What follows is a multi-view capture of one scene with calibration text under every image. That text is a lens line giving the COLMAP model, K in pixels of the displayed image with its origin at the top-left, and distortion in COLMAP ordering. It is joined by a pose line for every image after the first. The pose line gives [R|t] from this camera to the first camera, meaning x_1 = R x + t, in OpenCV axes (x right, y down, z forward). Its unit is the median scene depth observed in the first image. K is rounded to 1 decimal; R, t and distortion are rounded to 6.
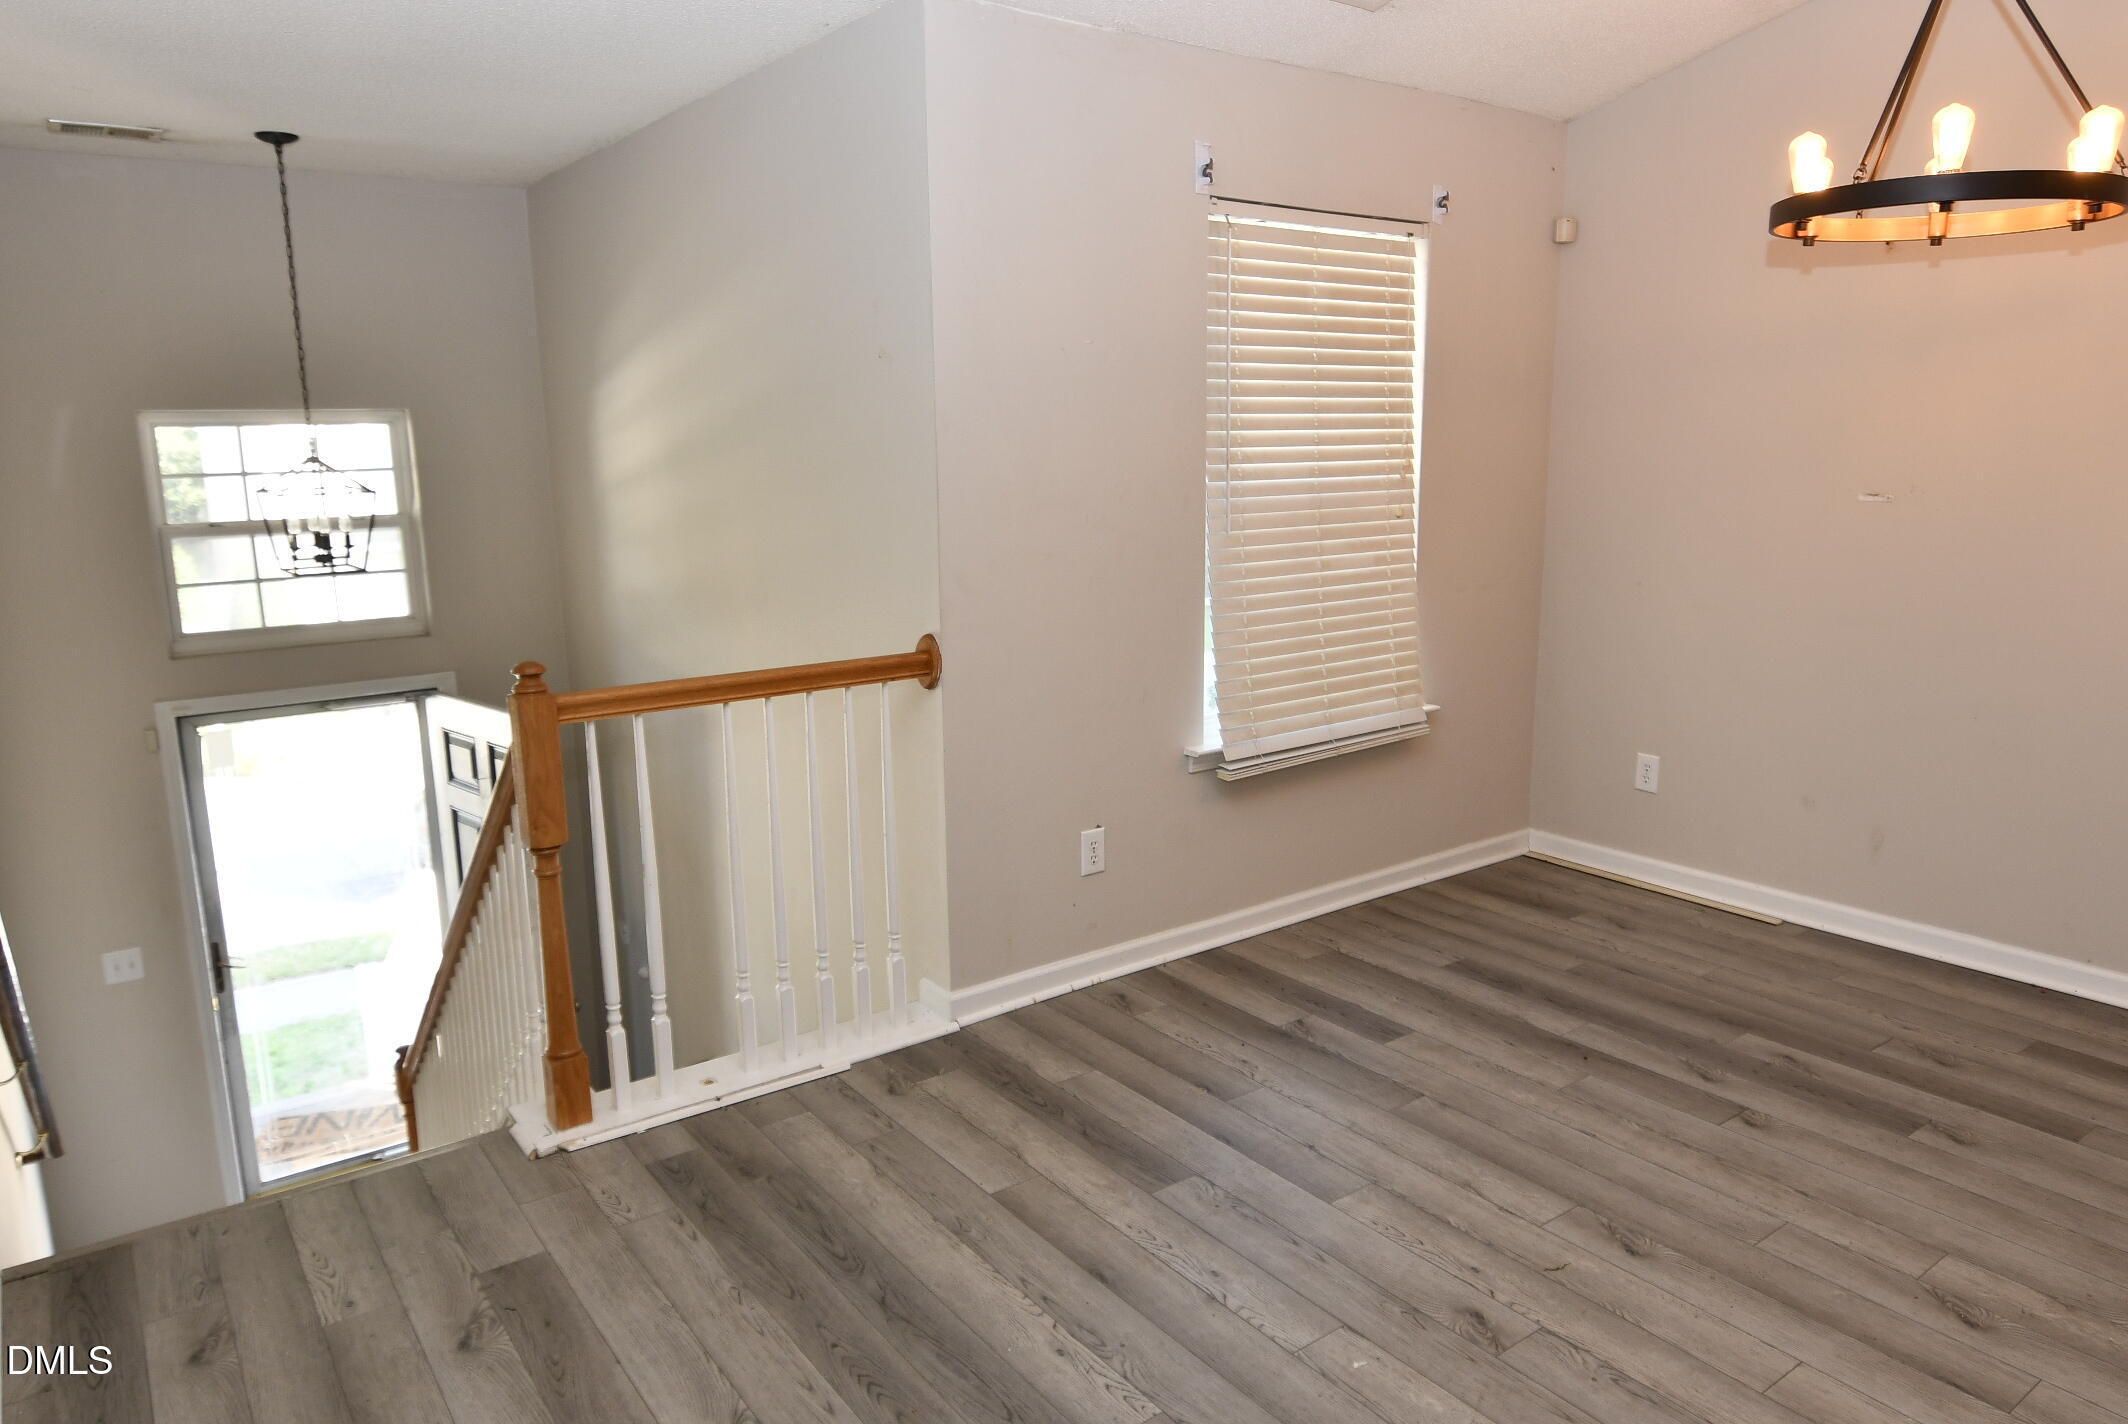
lens RADIAL K [[1388.7, 0, 1060.5], [0, 1388.7, 707.5], [0, 0, 1]] dist [0.007752, -0.034679]
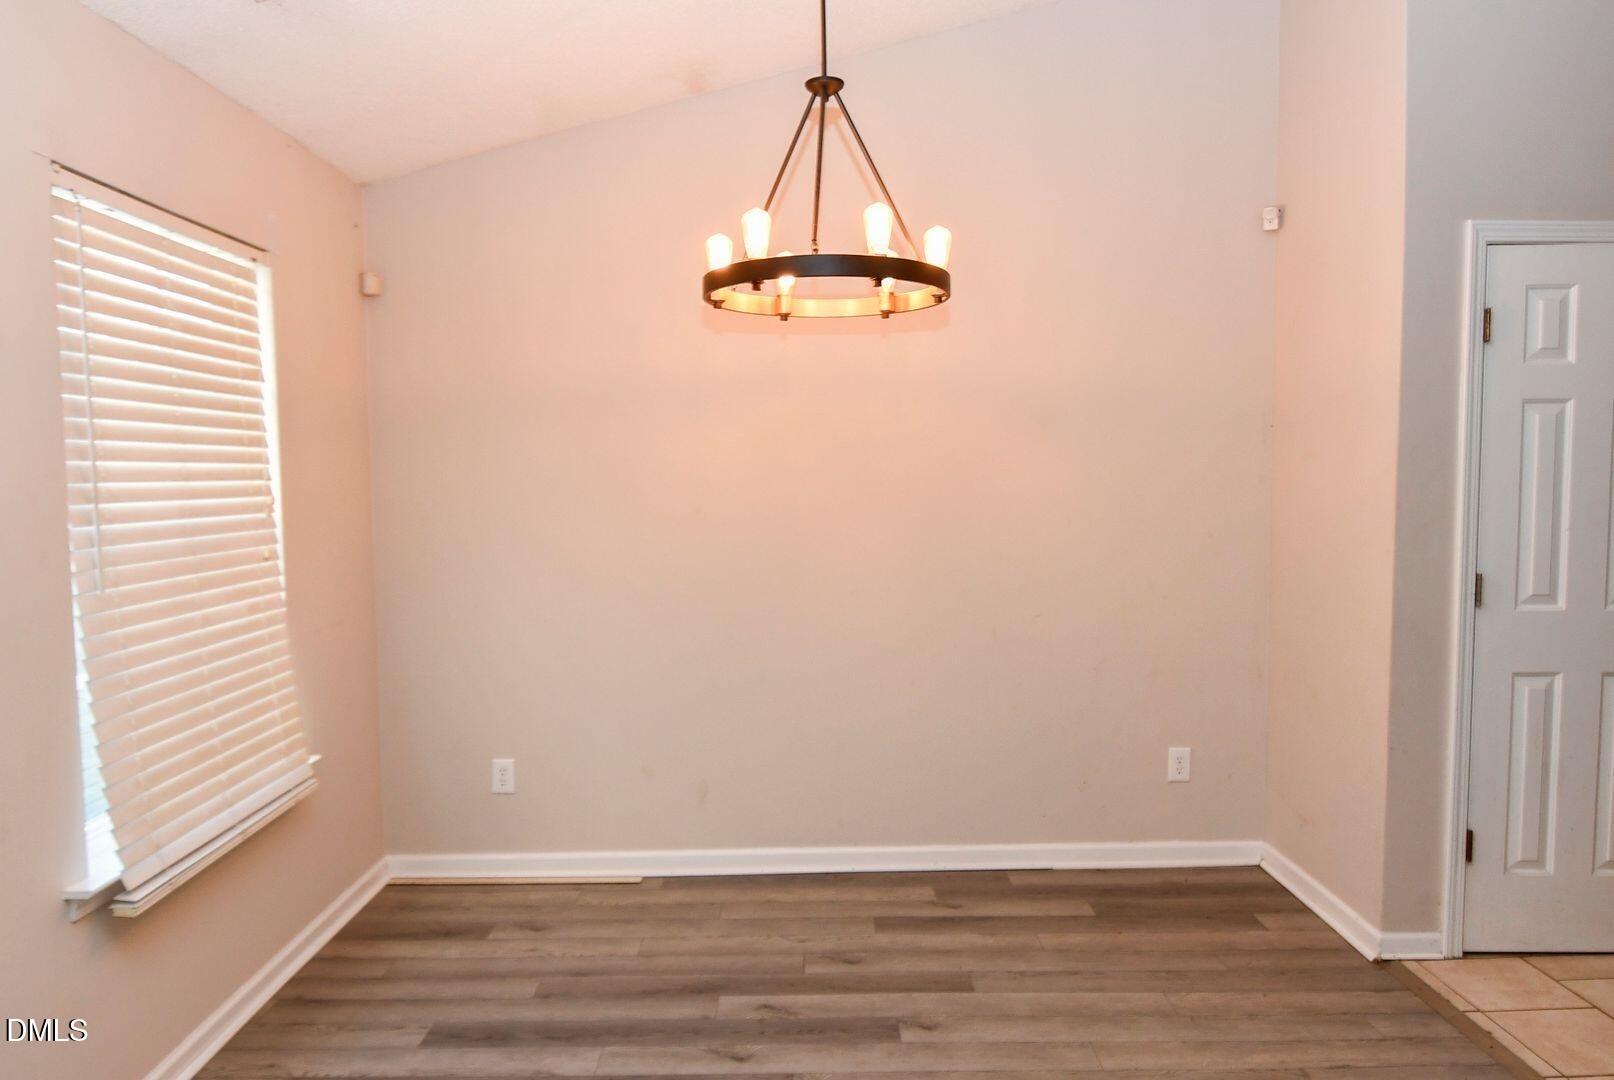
lens RADIAL K [[1053.2, 0, 804.4], [0, 1053.2, 536.6], [0, 0, 1]] dist [0.007752, -0.034679]
pose [[0.592508, -0.044141, 0.804354, -0.104858], [0.159739, 0.985108, -0.063608, -0.052444], [-0.789568, 0.166175, 0.590735, 0.316938]]
